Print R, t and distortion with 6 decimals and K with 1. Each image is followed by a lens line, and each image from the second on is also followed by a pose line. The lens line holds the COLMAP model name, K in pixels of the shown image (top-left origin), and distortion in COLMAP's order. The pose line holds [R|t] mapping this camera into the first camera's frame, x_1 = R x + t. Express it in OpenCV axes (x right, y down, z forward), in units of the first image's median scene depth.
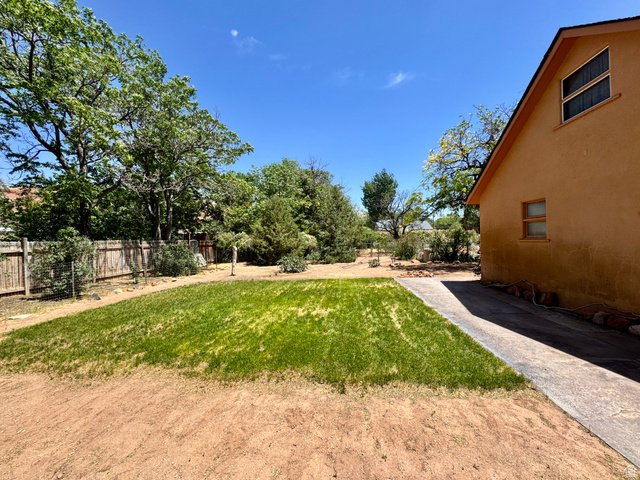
lens RADIAL K [[255.2, 0, 320.0], [0, 255.2, 240.0], [0, 0, 1]] dist [-0.002599, 0.000582]
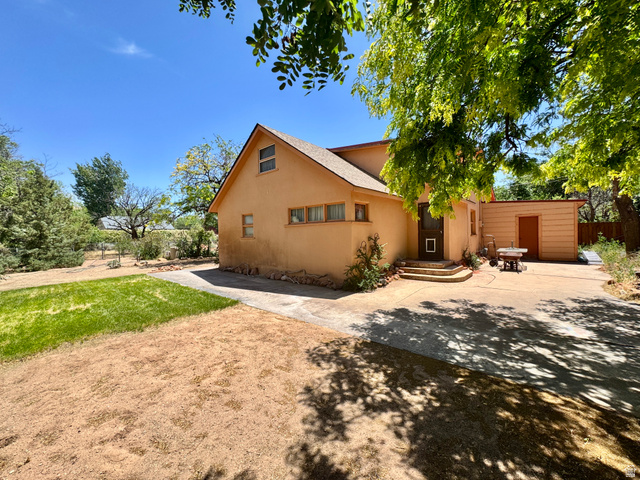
lens RADIAL K [[259.4, 0, 320.0], [0, 259.4, 240.0], [0, 0, 1]] dist [-0.017501, 0.000116]
pose [[0.591143, -0.002296, 0.806563, -0.122897], [0.004144, 0.999991, -0.000191, 0.007599], [-0.806556, 0.003455, 0.591148, -0.189813]]
